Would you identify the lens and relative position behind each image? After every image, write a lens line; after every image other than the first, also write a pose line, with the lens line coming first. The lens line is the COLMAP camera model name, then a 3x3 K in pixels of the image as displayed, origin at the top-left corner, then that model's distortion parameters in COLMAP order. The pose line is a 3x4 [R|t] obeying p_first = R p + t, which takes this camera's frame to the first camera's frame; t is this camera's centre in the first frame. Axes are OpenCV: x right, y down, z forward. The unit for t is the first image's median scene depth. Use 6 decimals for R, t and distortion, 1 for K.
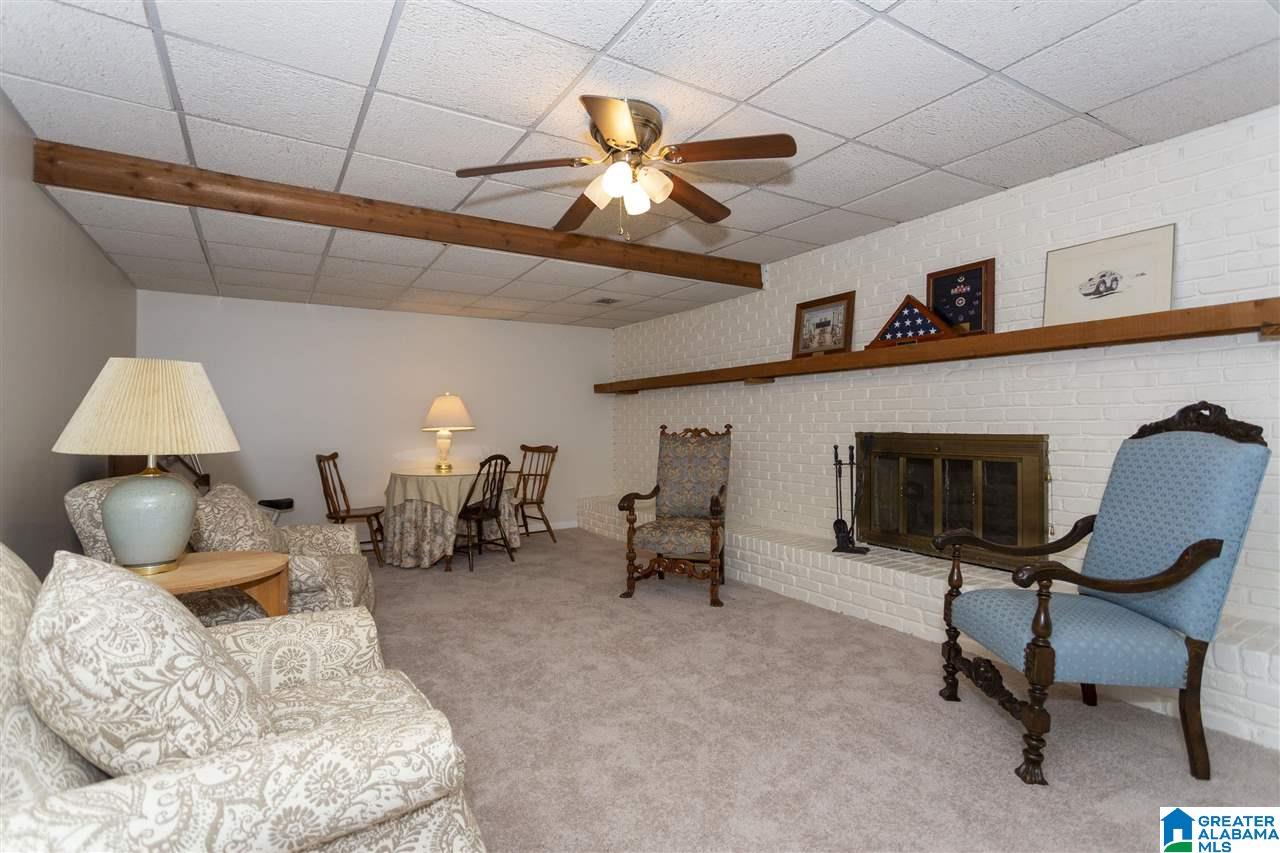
lens RADIAL K [[611.3, 0, 638.0], [0, 611.3, 426.5], [0, 0, 1]] dist [-0.000435, 0.002673]
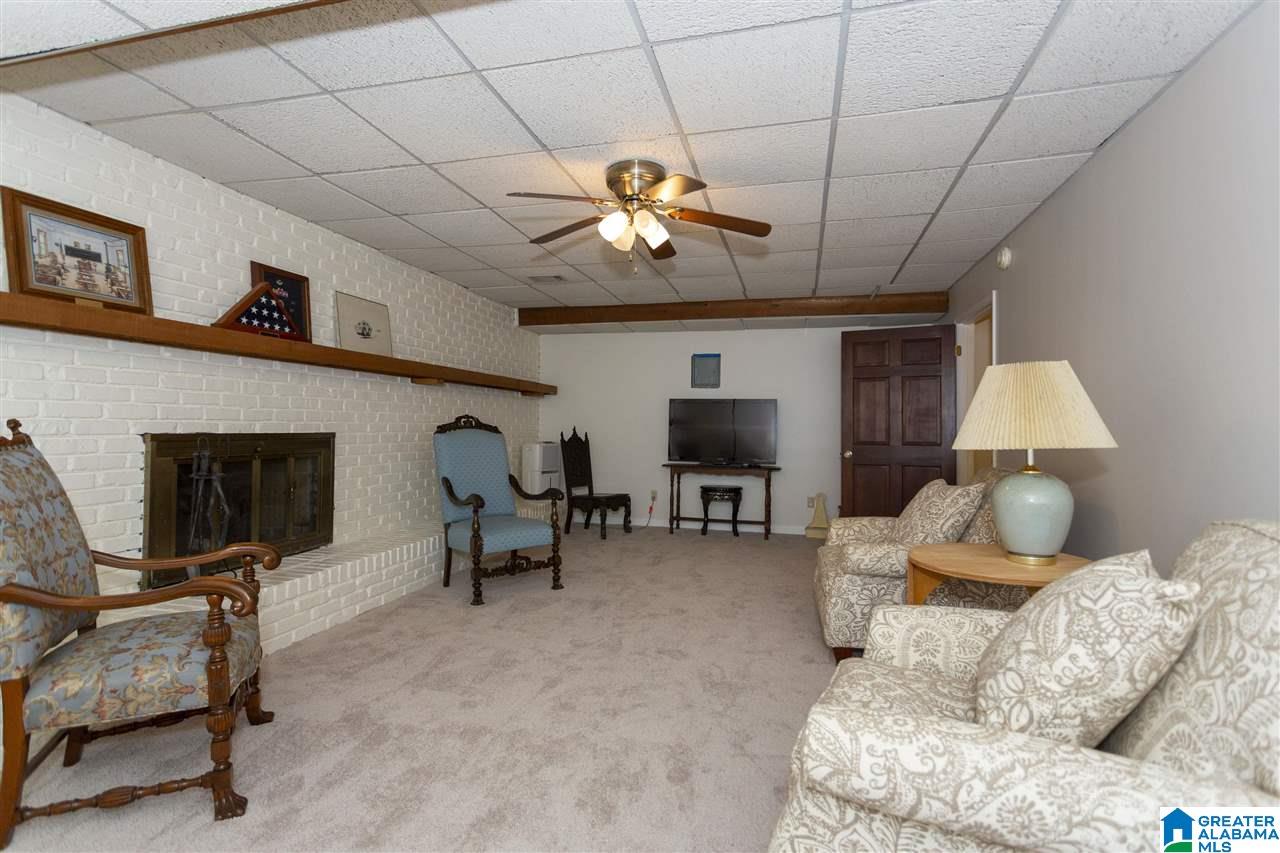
lens RADIAL K [[611.3, 0, 640.2], [0, 611.3, 425.1], [0, 0, 1]] dist [-0.000435, 0.002673]
pose [[-0.692739, 0.000921, 0.721187, -0.598540], [-0.002531, 0.999990, -0.003708, 0.001240], [-0.721184, -0.004394, -0.692730, 1.208467]]
